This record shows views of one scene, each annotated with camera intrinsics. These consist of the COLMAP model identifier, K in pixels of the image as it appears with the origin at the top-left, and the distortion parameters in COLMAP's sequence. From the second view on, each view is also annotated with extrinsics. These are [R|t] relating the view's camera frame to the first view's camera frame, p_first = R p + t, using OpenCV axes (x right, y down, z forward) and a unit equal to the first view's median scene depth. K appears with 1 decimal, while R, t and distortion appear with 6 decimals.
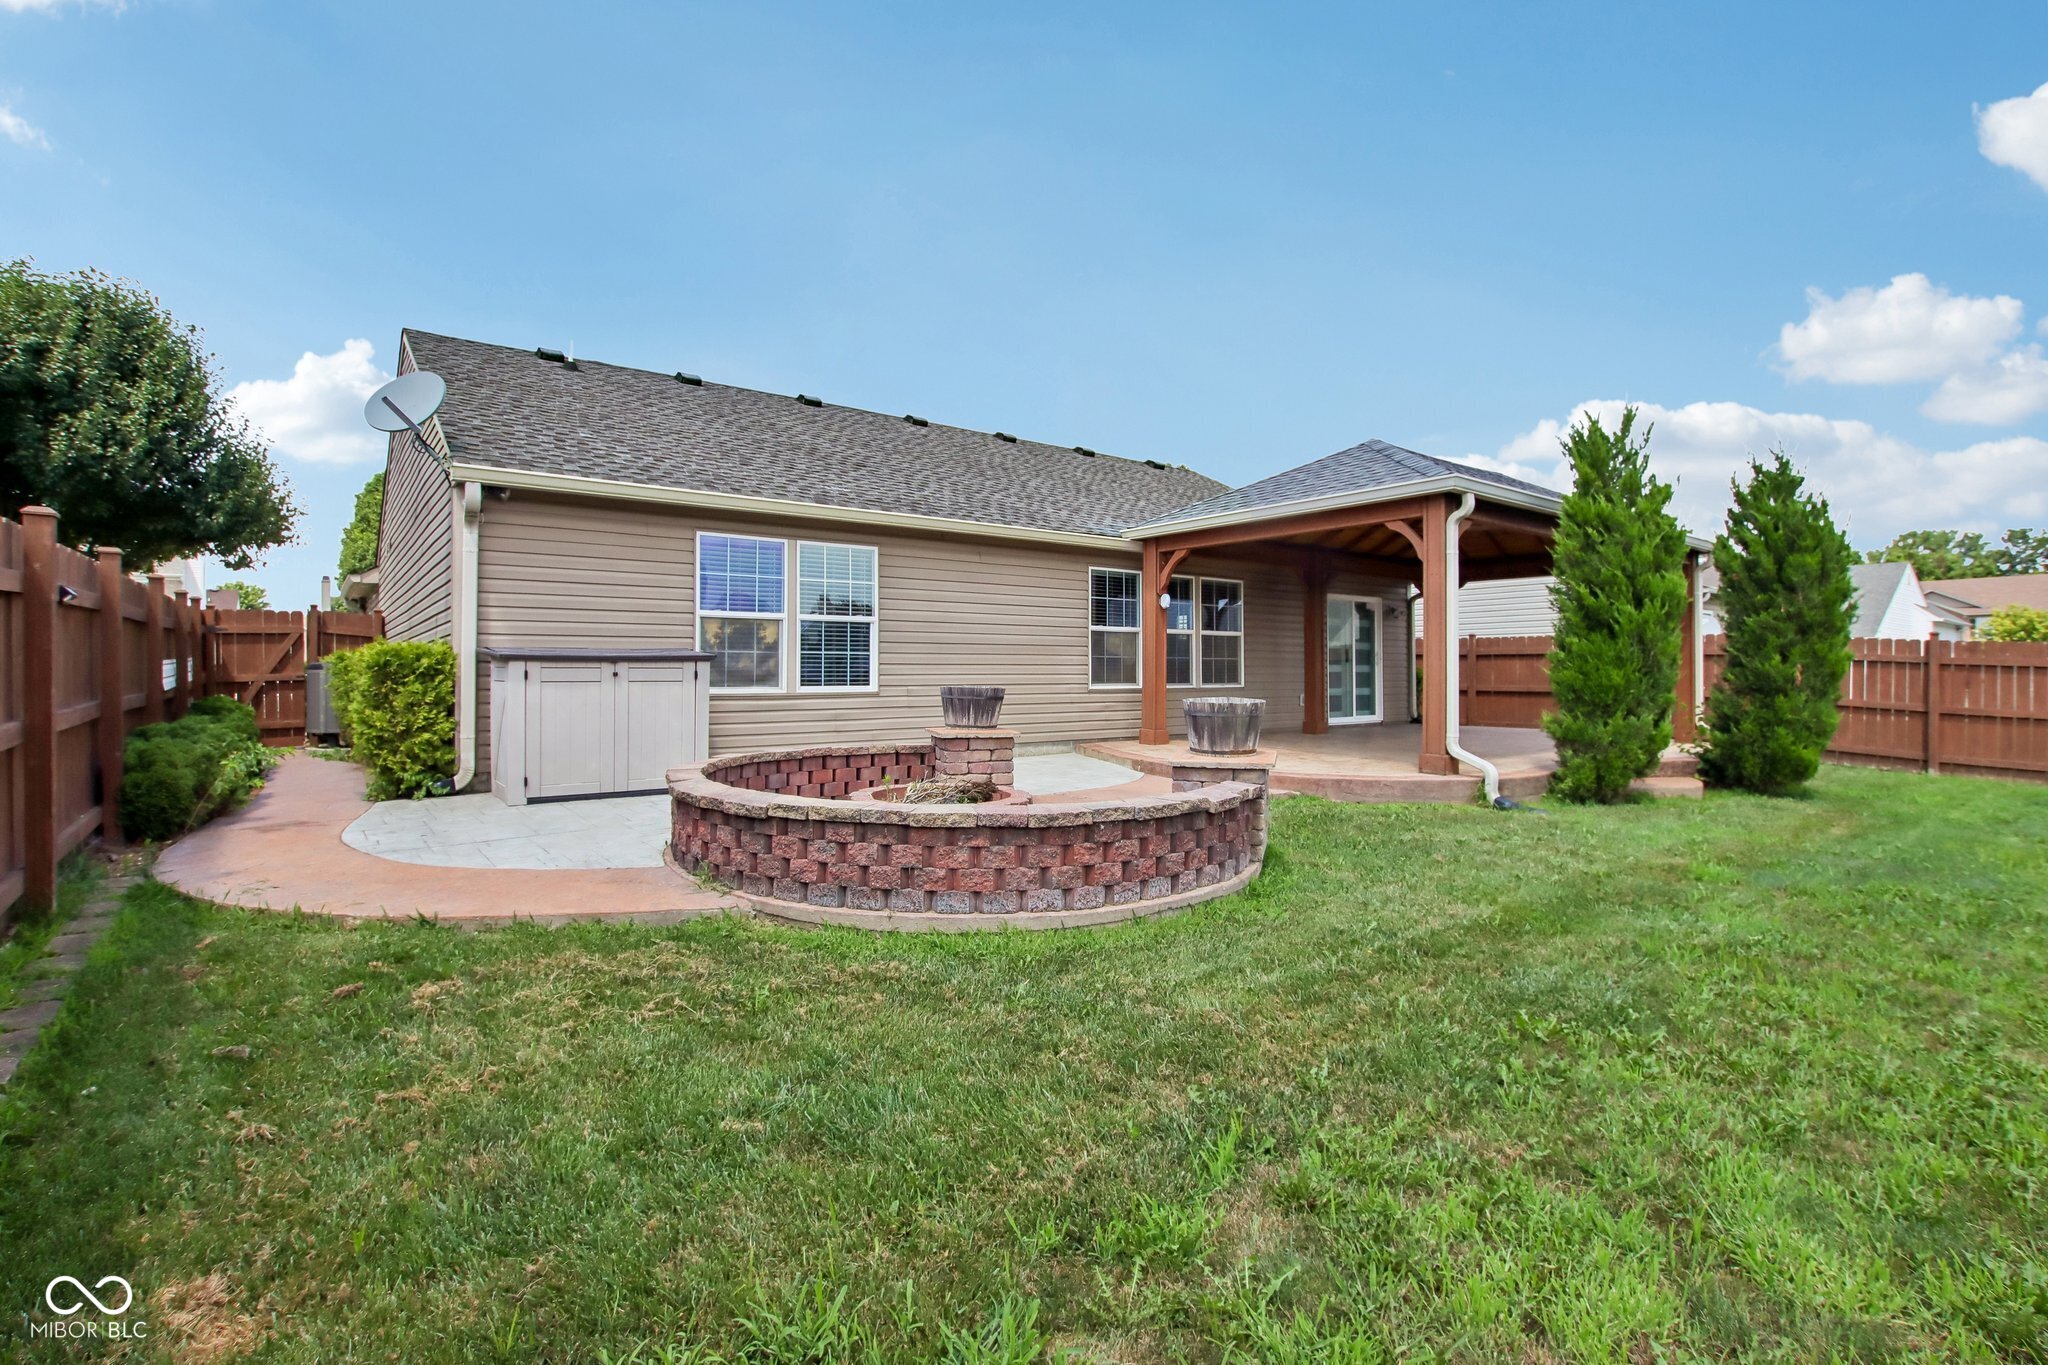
lens RADIAL K [[972.6, 0, 1016.3], [0, 972.6, 668.5], [0, 0, 1]] dist [-0.026095, 0.000606]
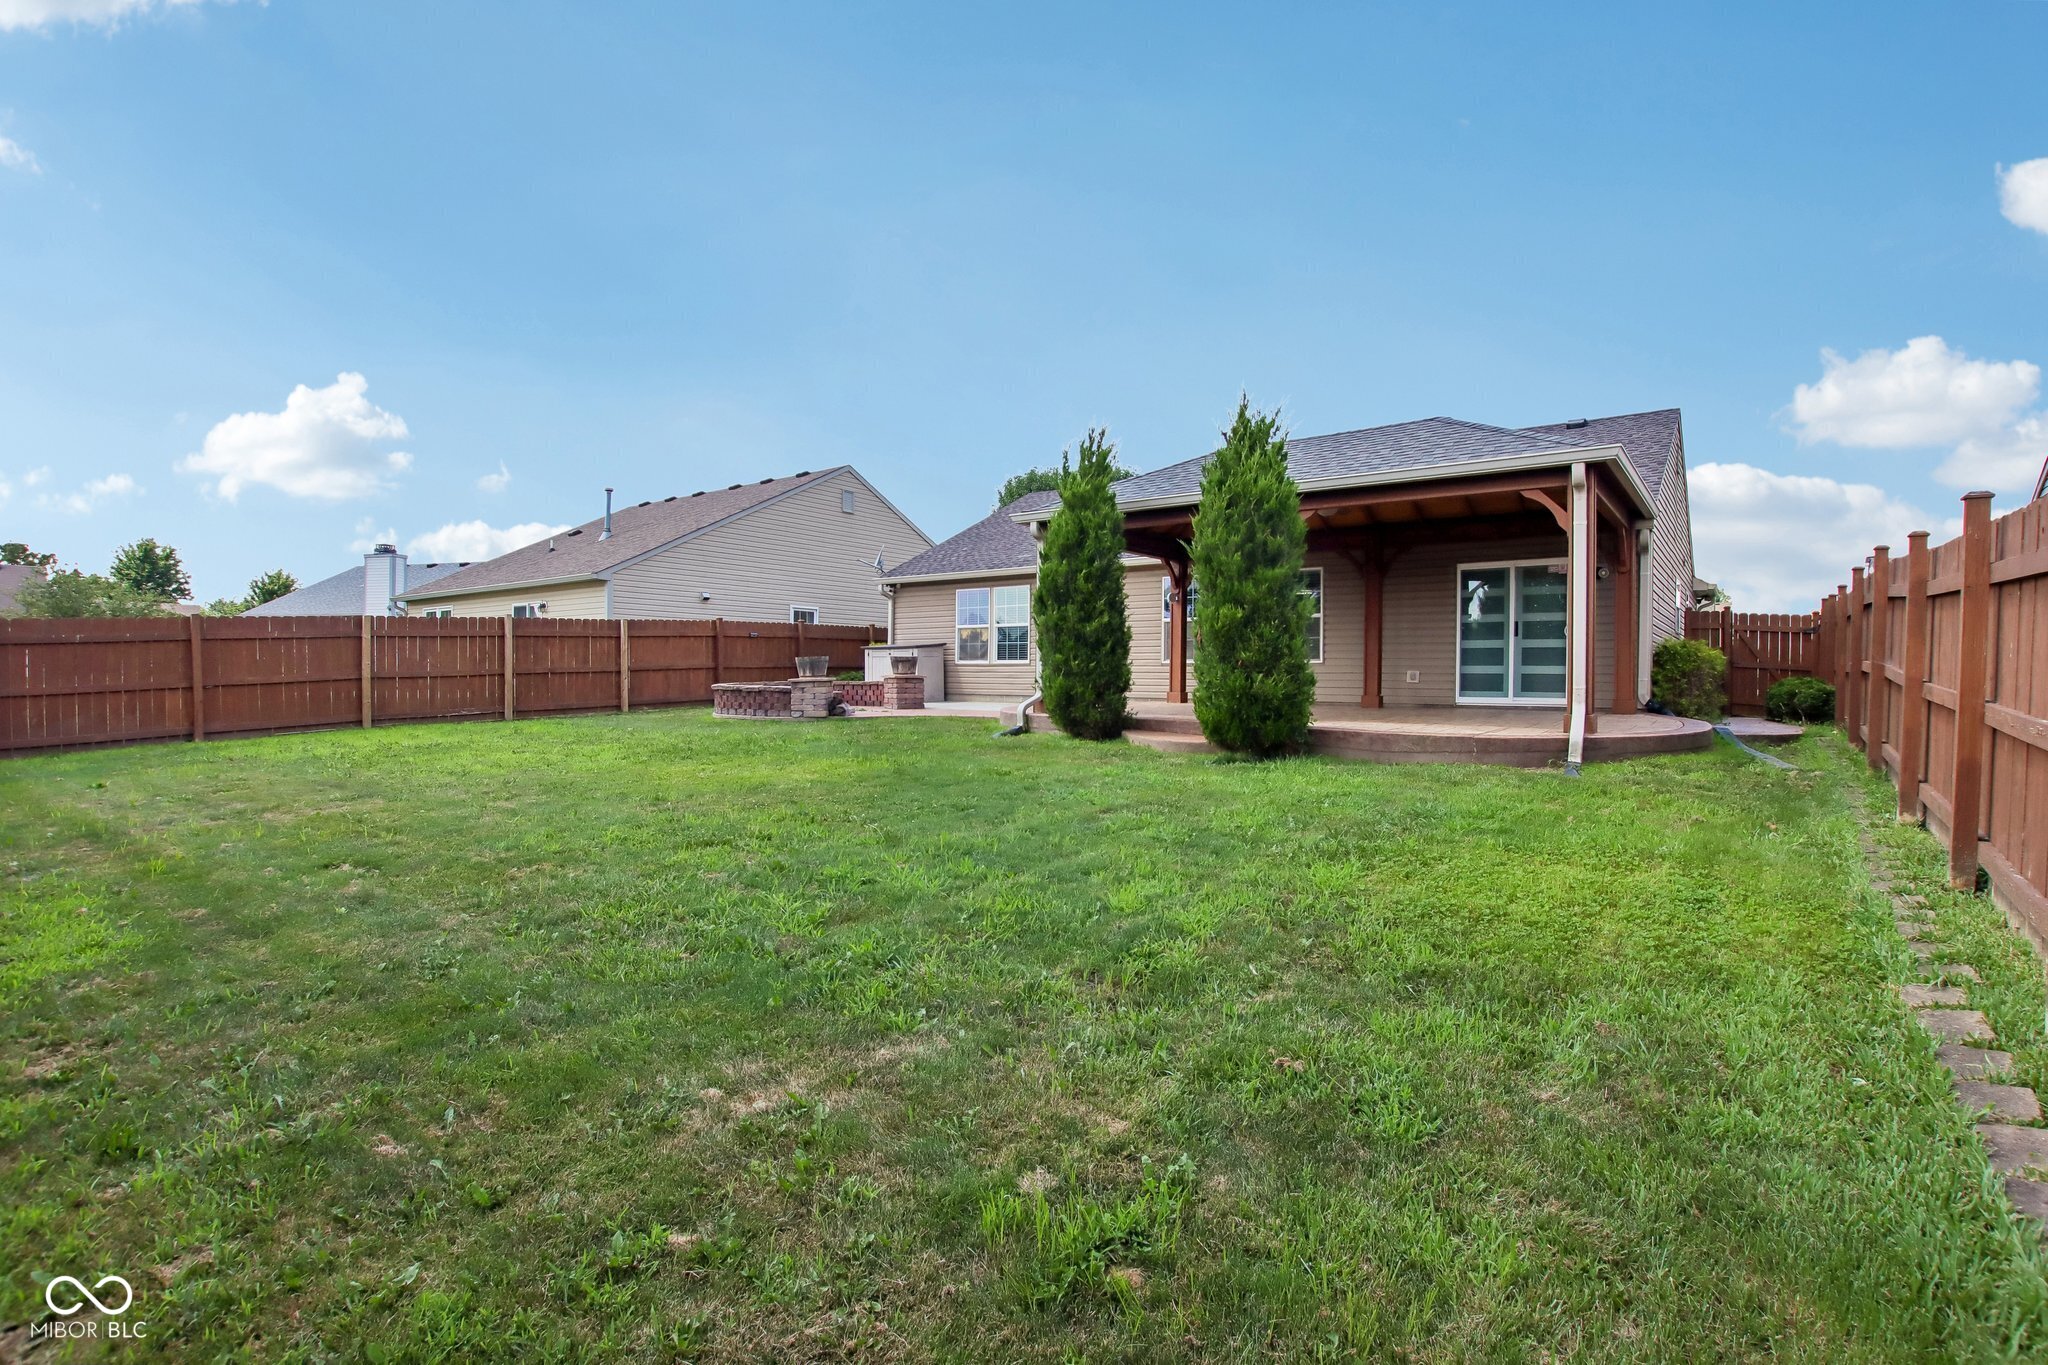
lens RADIAL K [[950.8, 0, 1026.5], [0, 950.8, 675.8], [0, 0, 1]] dist [-0.003452, 0.000969]
pose [[0.266938, 0.003531, -0.963707, 1.624617], [-0.003473, 0.999990, 0.002702, 0.043443], [0.963707, 0.002626, 0.266948, 0.514158]]
